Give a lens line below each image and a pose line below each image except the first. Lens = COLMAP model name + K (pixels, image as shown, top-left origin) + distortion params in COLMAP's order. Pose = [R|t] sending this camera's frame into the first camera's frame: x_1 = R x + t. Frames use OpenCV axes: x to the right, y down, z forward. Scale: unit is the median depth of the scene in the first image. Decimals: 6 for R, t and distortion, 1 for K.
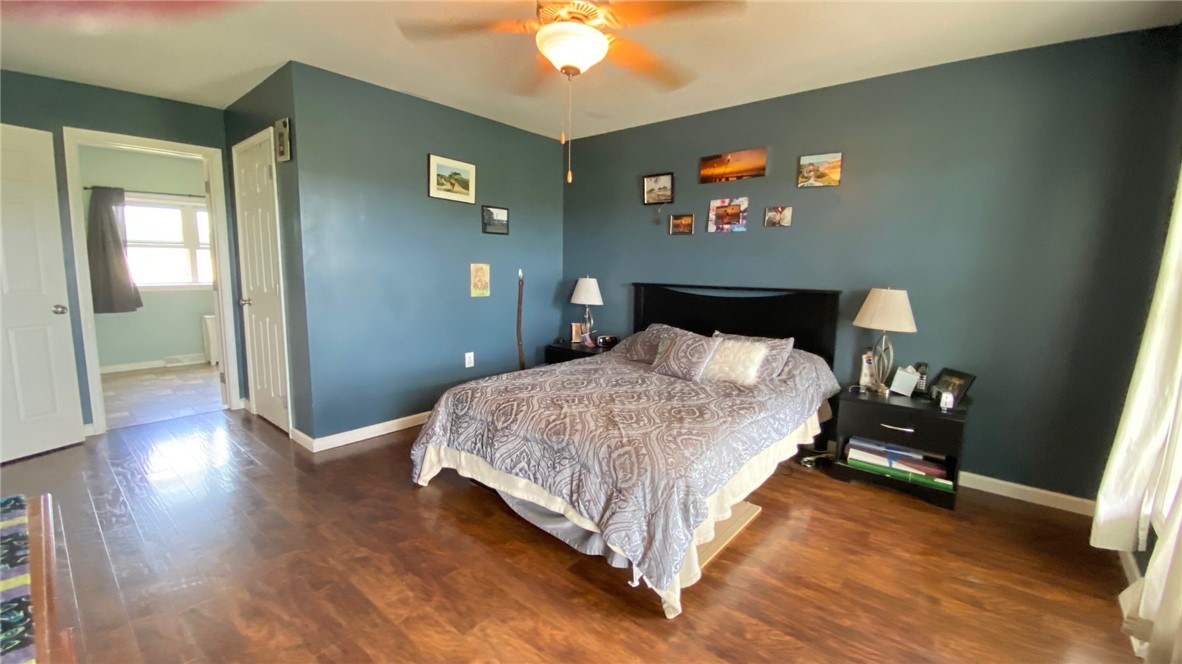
lens RADIAL K [[477.6, 0, 591.0], [0, 477.6, 332.0], [0, 0, 1]] dist [0.029290, -0.027677]
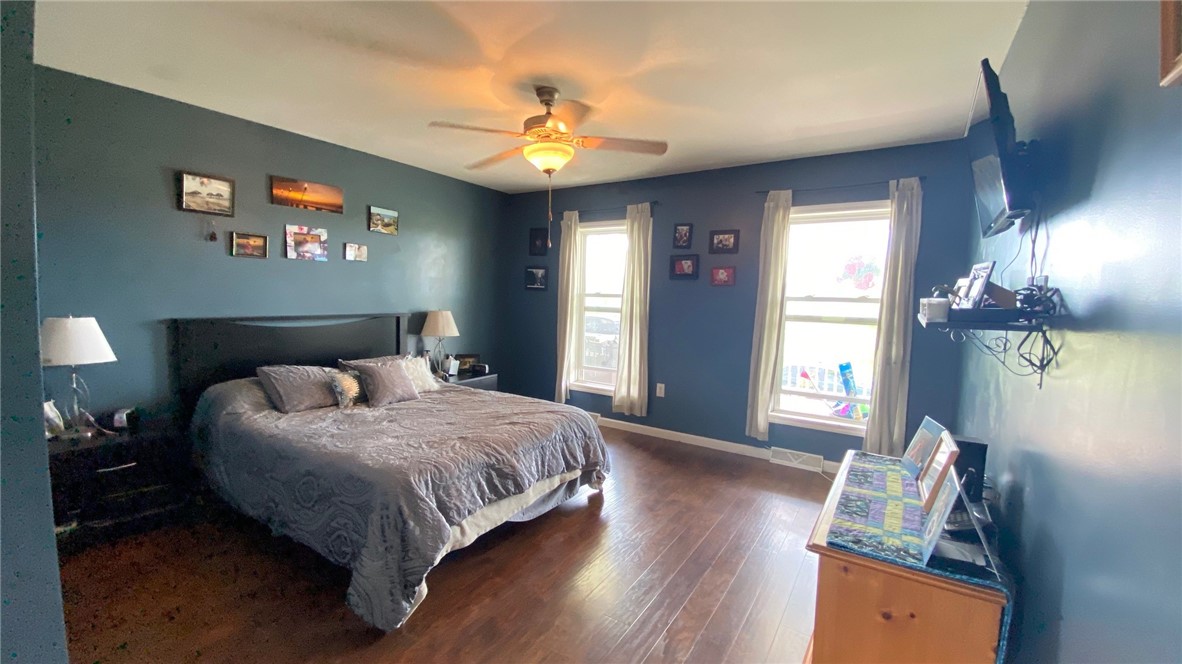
lens RADIAL K [[477.6, 0, 591.0], [0, 477.6, 332.0], [0, 0, 1]] dist [0.029290, -0.027677]
pose [[-0.140923, -0.091179, 0.985813, -0.768656], [0.118578, 0.987027, 0.108242, -0.102554], [-0.982894, 0.132149, -0.128283, 0.576959]]
